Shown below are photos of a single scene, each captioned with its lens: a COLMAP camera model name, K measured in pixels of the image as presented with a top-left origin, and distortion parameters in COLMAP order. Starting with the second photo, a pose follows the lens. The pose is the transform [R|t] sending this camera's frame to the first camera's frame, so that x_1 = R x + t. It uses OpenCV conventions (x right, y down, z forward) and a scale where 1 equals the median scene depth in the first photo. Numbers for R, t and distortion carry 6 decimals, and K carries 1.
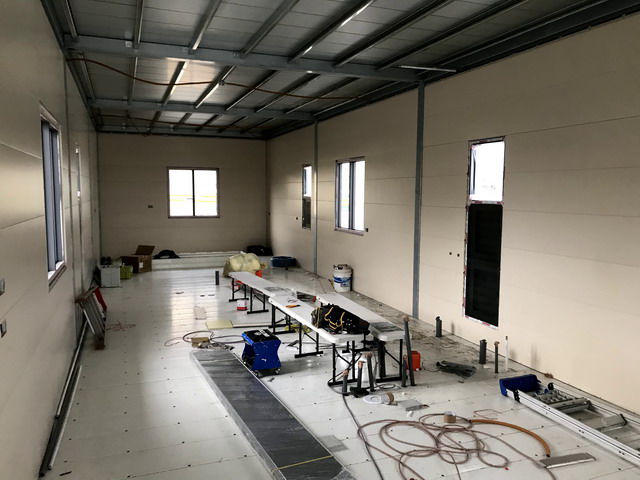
lens RADIAL K [[521.3, 0, 320.0], [0, 521.3, 240.0], [0, 0, 1]] dist [0.008971, 0.000472]
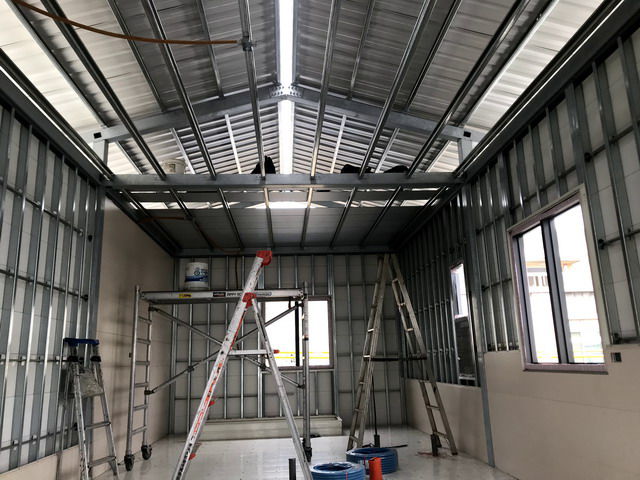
lens RADIAL K [[521.3, 0, 320.0], [0, 521.3, 240.0], [0, 0, 1]] dist [0.008971, 0.000472]
pose [[0.957718, -0.098168, -0.270443, -0.007768], [0.008881, 0.949628, -0.313255, 0.012607], [0.287572, 0.297608, 0.910347, 0.356473]]
